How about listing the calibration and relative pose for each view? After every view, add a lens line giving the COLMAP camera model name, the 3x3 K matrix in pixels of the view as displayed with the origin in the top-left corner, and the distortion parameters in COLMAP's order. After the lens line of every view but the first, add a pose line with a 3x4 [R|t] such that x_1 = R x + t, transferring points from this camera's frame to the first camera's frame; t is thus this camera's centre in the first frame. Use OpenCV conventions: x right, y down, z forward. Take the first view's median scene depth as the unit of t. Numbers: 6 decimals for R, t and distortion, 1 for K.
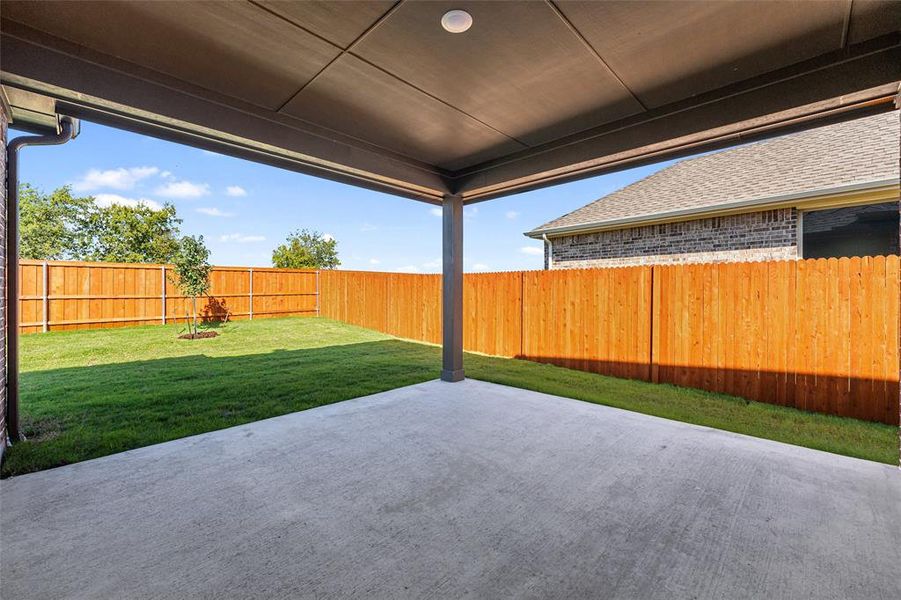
lens RADIAL K [[368.2, 0, 449.0], [0, 368.2, 295.1], [0, 0, 1]] dist [-0.000778, -0.000036]
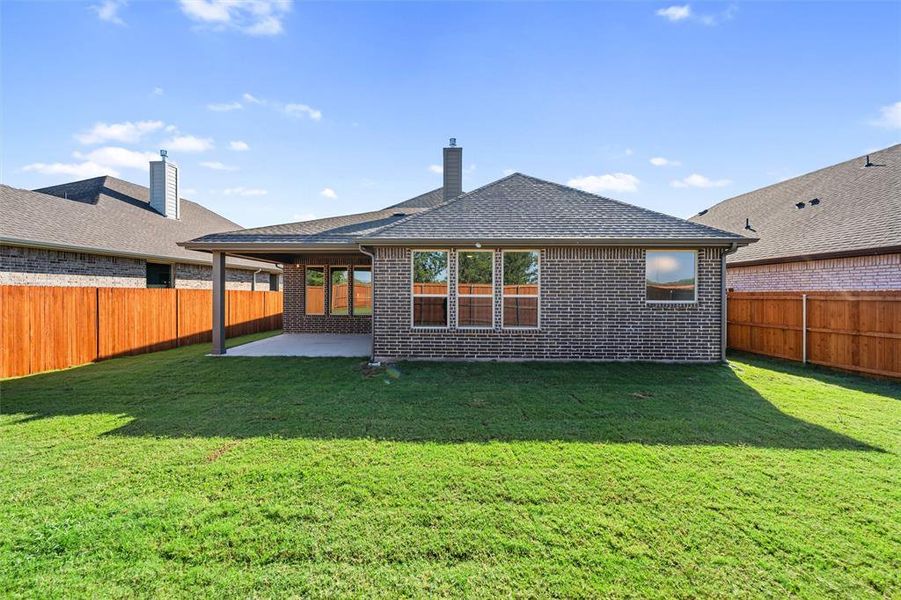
lens RADIAL K [[364.1, 0, 444.9], [0, 364.1, 301.3], [0, 0, 1]] dist [0.001057, 0.000118]
pose [[-0.698004, -0.026838, 0.715591, -1.194252], [-0.007465, 0.999516, 0.030205, -0.054125], [-0.716055, 0.015741, -0.697867, 0.849095]]
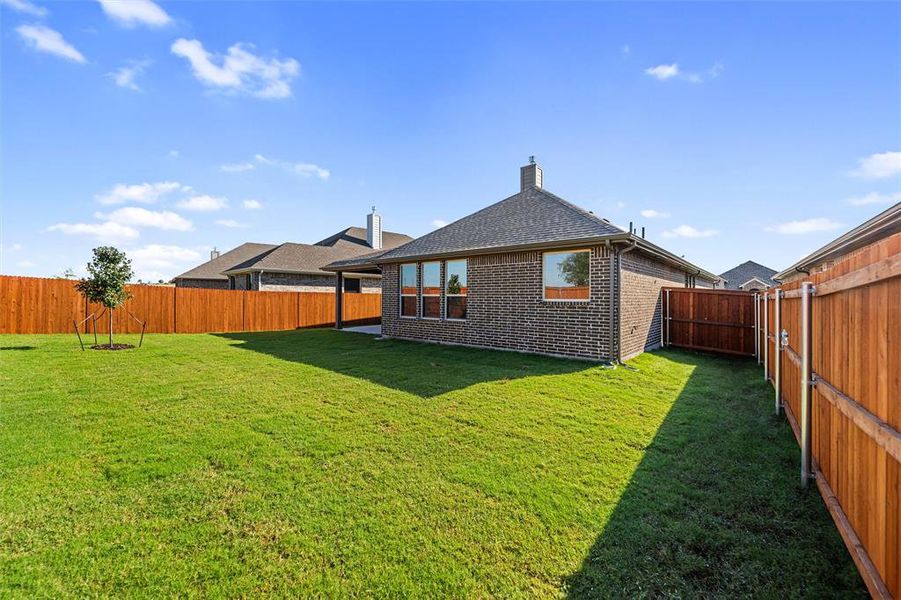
lens RADIAL K [[364.1, 0, 444.9], [0, 364.1, 301.3], [0, 0, 1]] dist [0.001057, 0.000118]
pose [[-0.080574, -0.018004, 0.996586, -1.865887], [-0.003881, 0.999835, 0.017749, -0.042414], [-0.996741, -0.002437, -0.080631, 0.203618]]
